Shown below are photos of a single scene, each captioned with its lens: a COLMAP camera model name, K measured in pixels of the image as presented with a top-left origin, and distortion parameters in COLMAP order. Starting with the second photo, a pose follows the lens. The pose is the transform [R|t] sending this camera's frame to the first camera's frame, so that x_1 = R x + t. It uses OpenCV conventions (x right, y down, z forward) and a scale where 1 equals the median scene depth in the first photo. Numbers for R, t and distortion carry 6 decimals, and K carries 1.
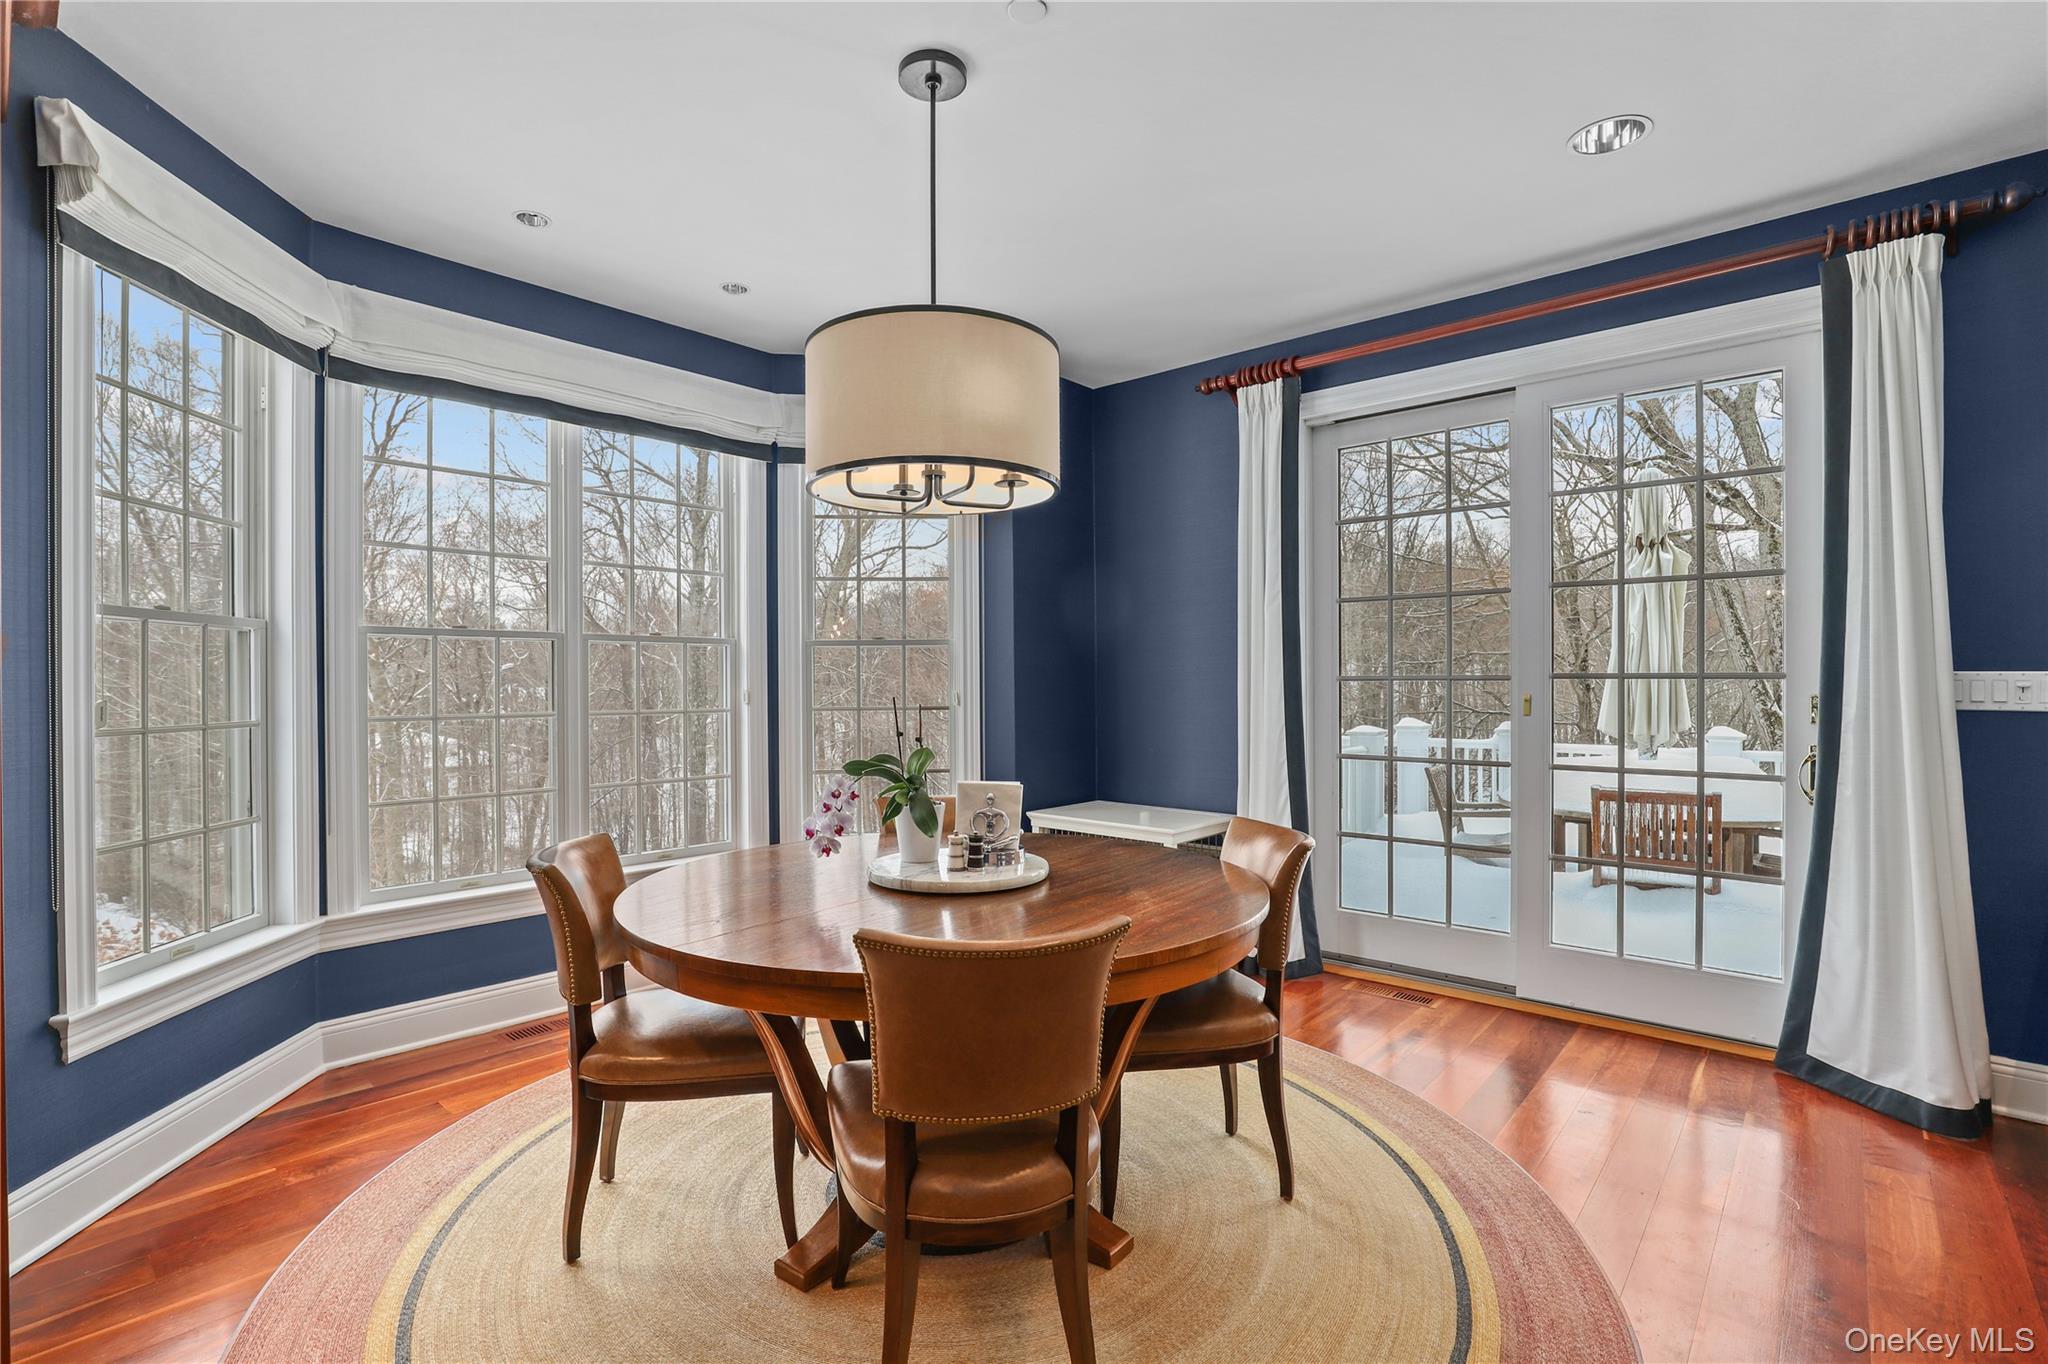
lens RADIAL K [[986.5, 0, 1019.3], [0, 986.5, 685.1], [0, 0, 1]] dist [-0.017558, 0.000296]
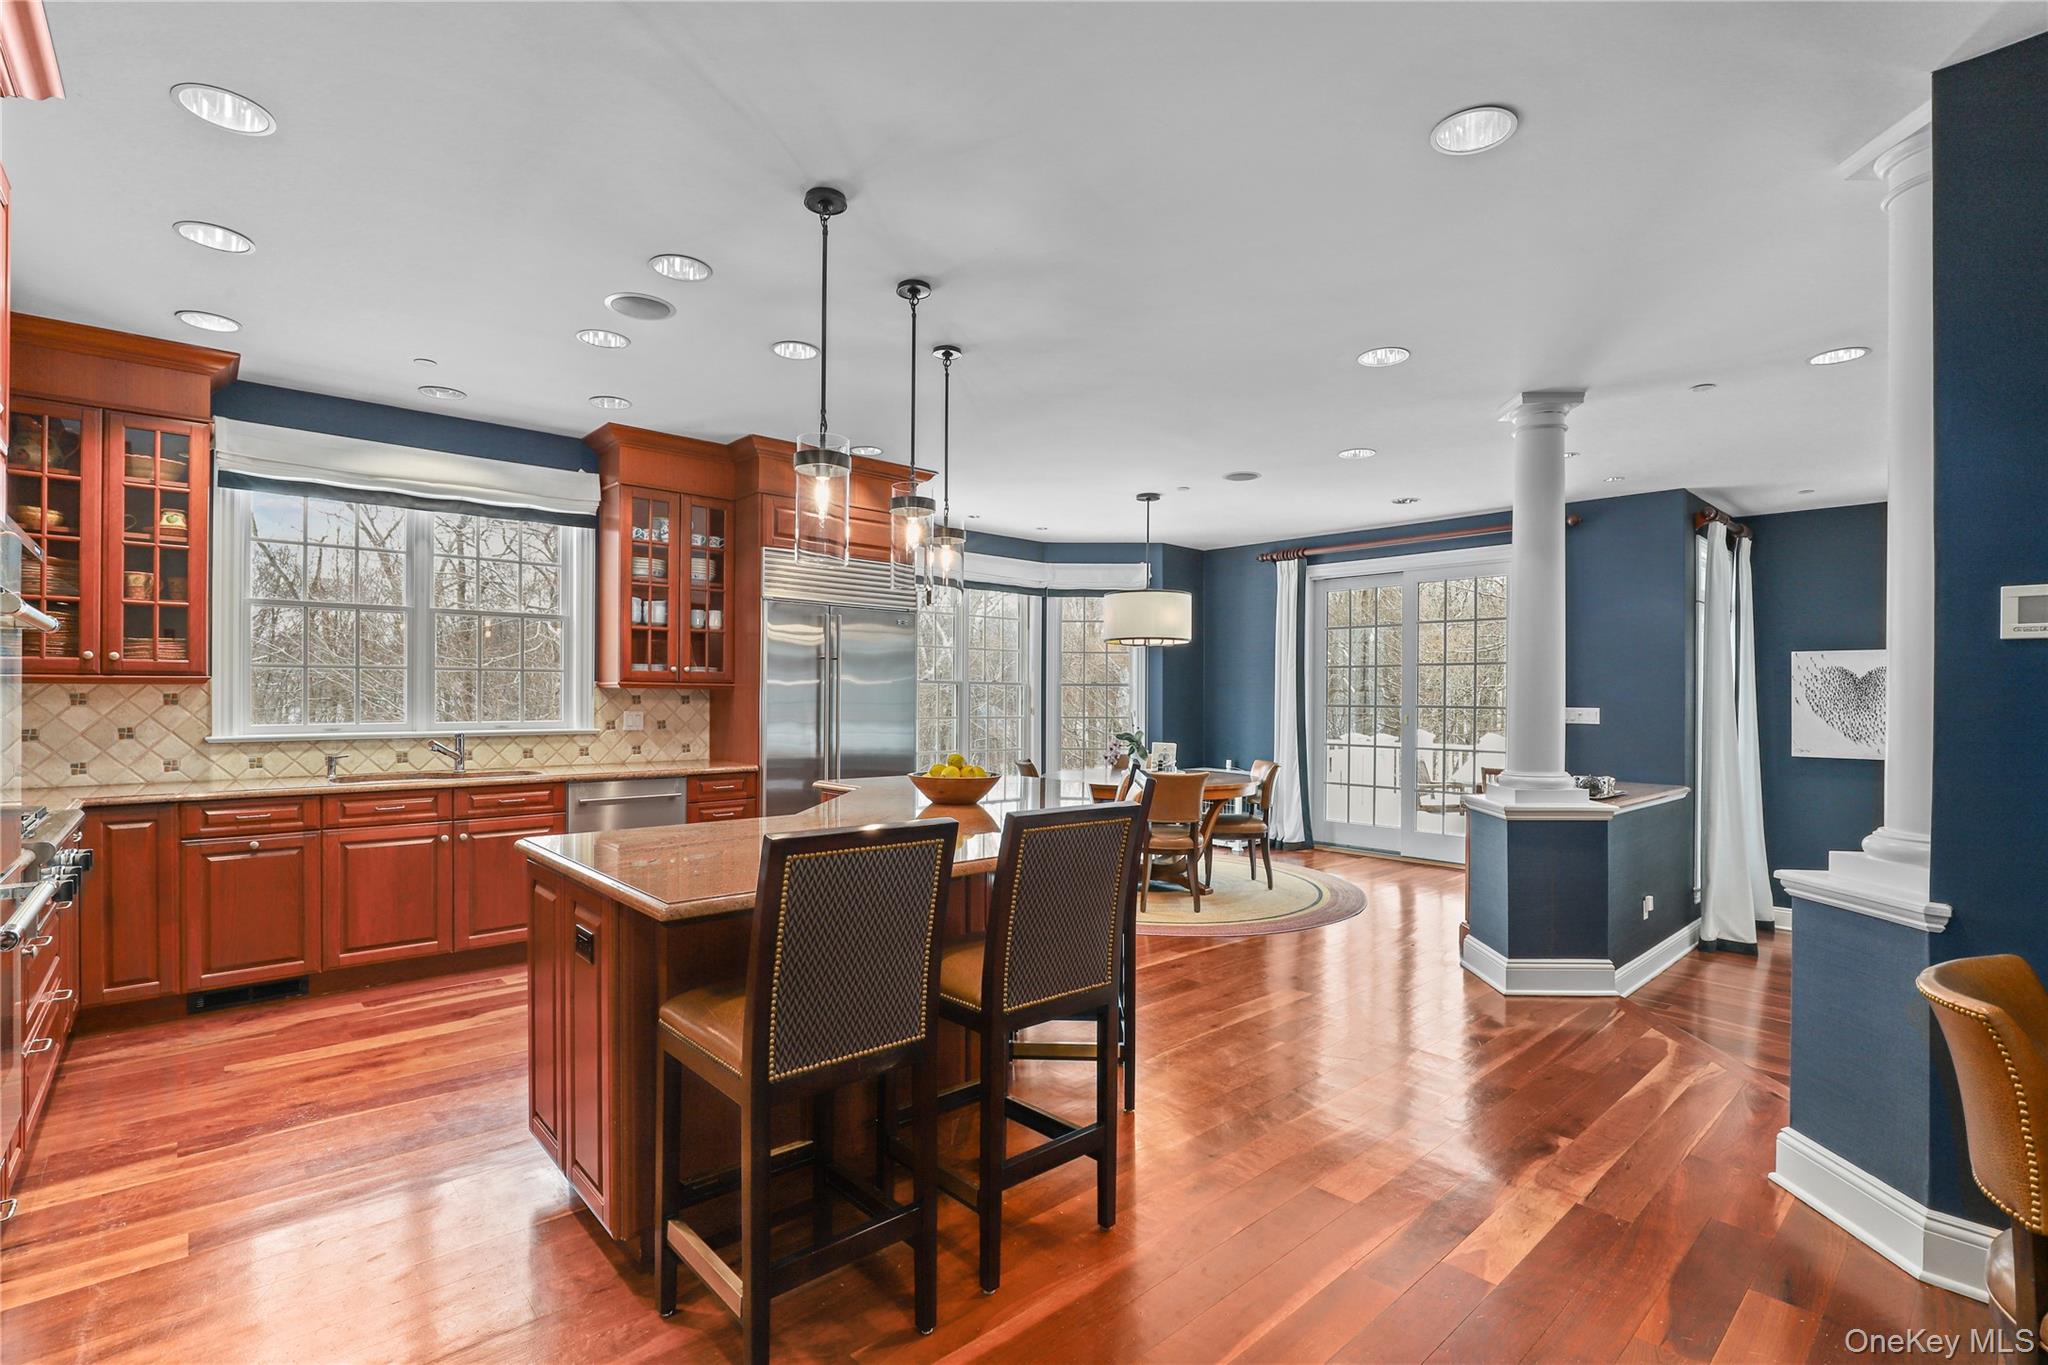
lens RADIAL K [[986.5, 0, 1016.3], [0, 986.5, 697.0], [0, 0, 1]] dist [-0.017558, 0.000296]
pose [[0.994102, 0.012700, -0.107703, -0.090841], [-0.013421, 0.999892, -0.005977, -0.004409], [0.107615, 0.007387, 0.994165, -1.108395]]
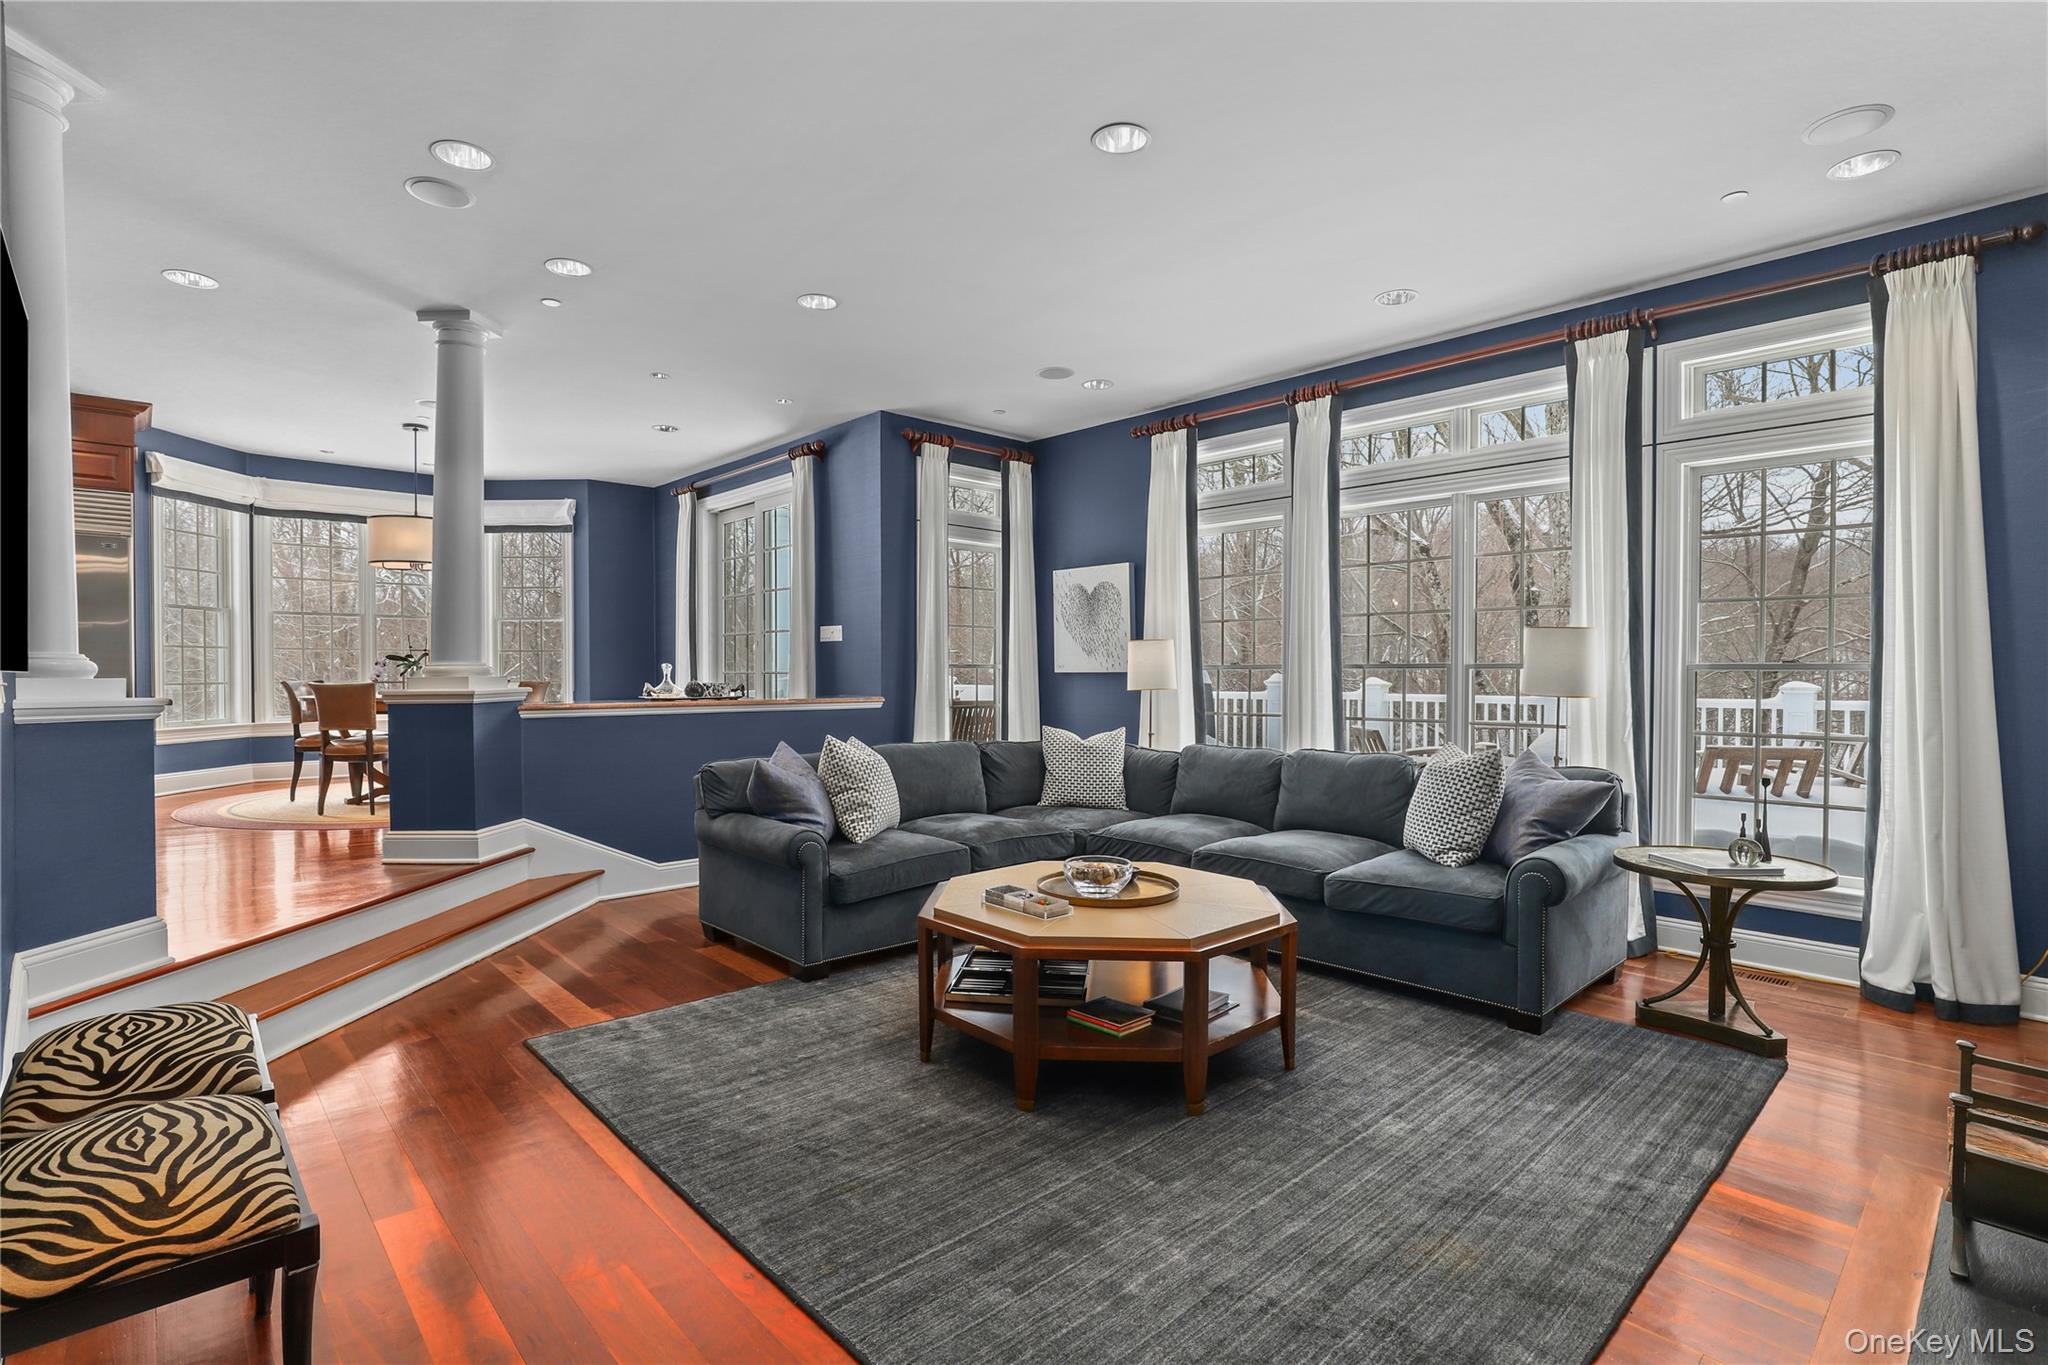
lens RADIAL K [[971.3, 0, 1031.2], [0, 971.3, 674.6], [0, 0, 1]] dist [0.000672, 0.000038]
pose [[0.993048, 0.008882, -0.117378, 1.276964], [-0.007913, 0.999931, 0.008721, 0.067422], [0.117447, -0.007731, 0.993049, -1.049085]]
